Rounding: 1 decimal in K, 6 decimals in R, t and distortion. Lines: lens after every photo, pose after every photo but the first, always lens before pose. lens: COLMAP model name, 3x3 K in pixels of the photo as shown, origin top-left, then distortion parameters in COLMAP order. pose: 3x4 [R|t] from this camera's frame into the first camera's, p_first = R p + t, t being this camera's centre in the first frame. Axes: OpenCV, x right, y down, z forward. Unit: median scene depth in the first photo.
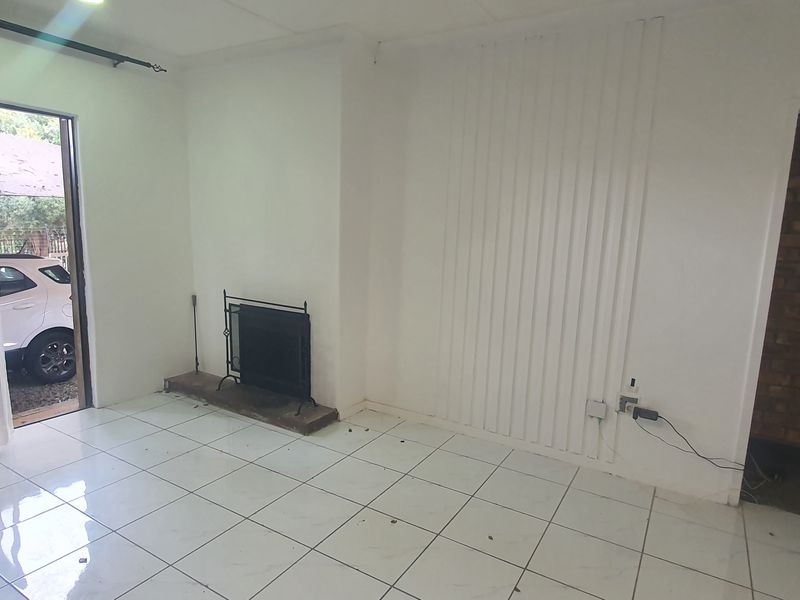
lens RADIAL K [[500.1, 0, 397.7], [0, 500.1, 302.2], [0, 0, 1]] dist [0.017910, -0.018930]
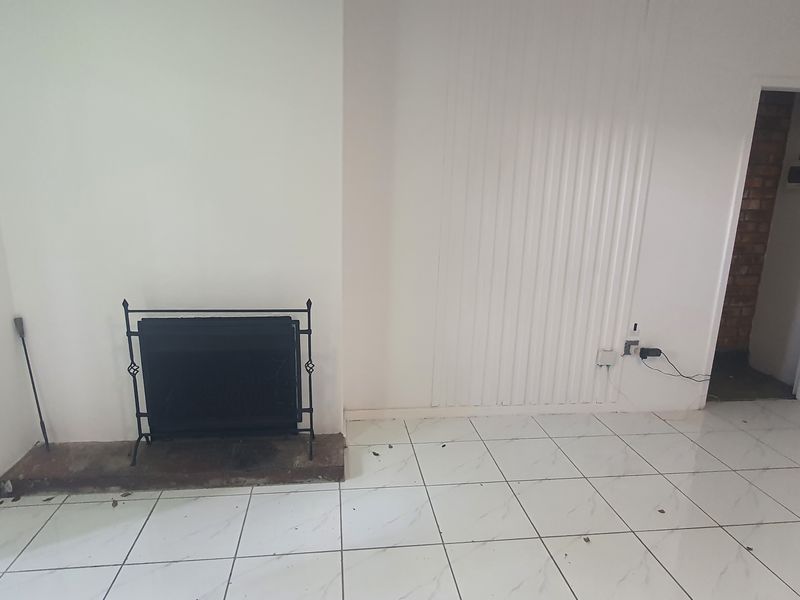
lens RADIAL K [[500.1, 0, 397.2], [0, 500.1, 300.6], [0, 0, 1]] dist [0.017910, -0.018930]
pose [[0.787922, -0.154378, 0.596109, -0.516446], [0.101856, 0.987403, 0.121083, -0.073936], [-0.607292, -0.034686, 0.793721, 0.383141]]
